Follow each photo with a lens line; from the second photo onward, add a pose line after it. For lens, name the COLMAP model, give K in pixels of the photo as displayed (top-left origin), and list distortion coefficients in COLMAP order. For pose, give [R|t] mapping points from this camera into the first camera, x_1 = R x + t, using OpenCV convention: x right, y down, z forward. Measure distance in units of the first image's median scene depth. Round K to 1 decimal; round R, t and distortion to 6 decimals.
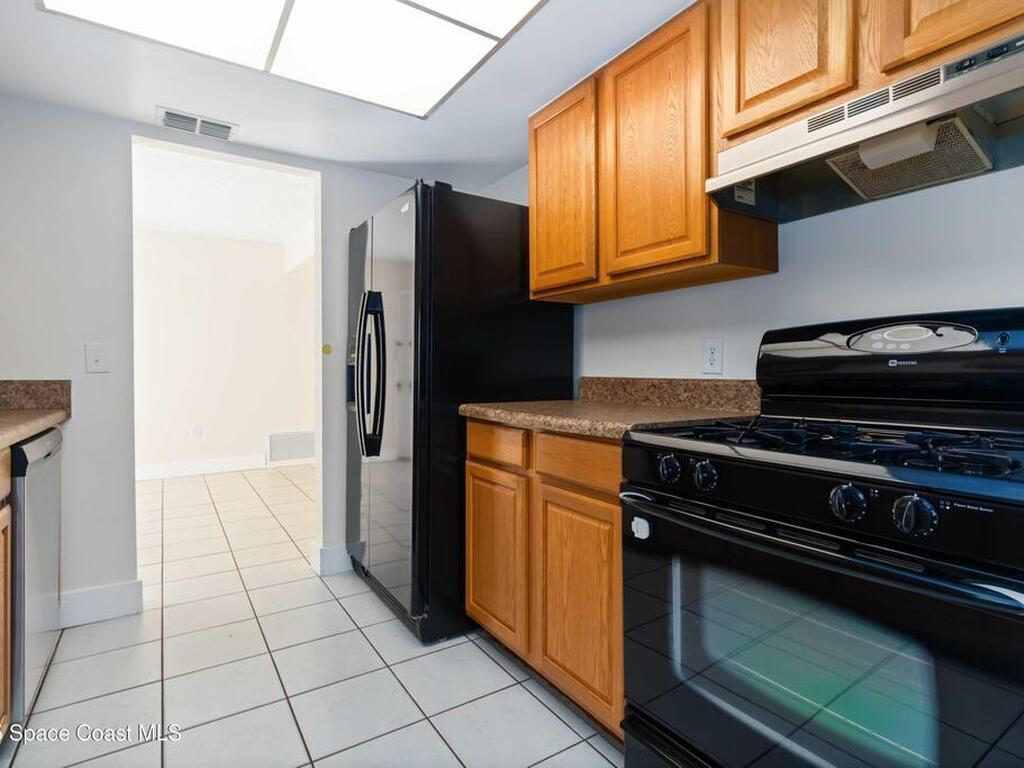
lens RADIAL K [[534.3, 0, 513.2], [0, 534.3, 377.1], [0, 0, 1]] dist [0.005423, 0.002709]
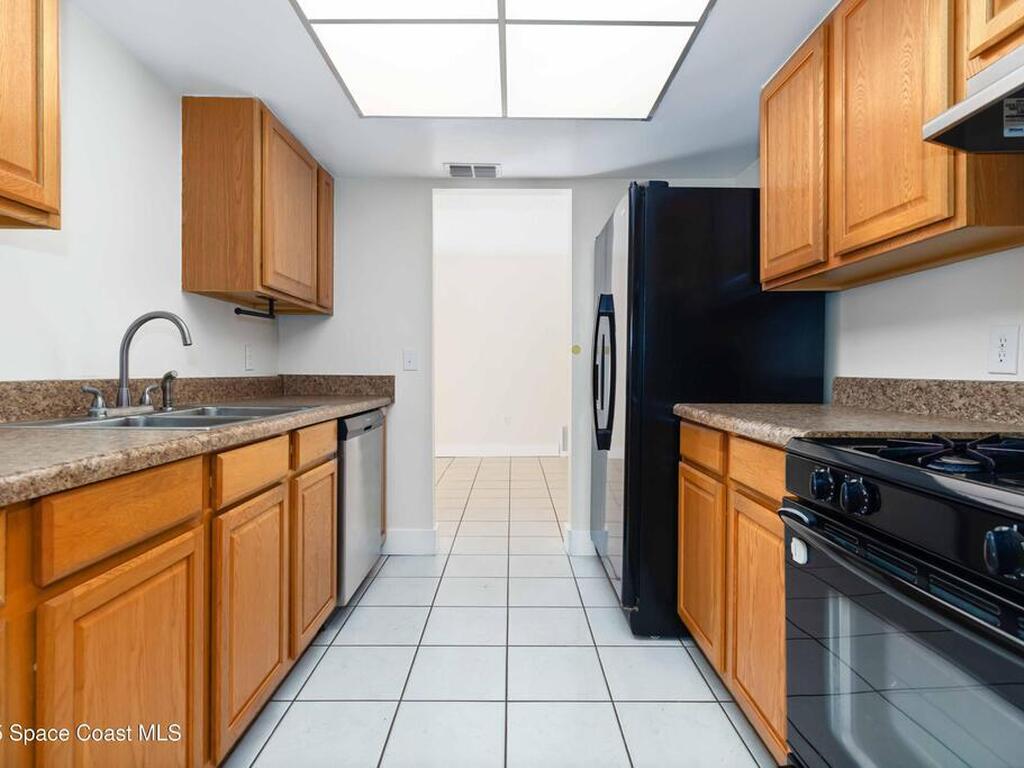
lens RADIAL K [[534.3, 0, 514.2], [0, 534.3, 377.8], [0, 0, 1]] dist [0.005423, 0.002709]
pose [[0.841314, 0.010573, -0.540443, 0.193939], [-0.009467, 0.999944, 0.004825, 0.001794], [0.540464, 0.001058, 0.841367, 0.014947]]
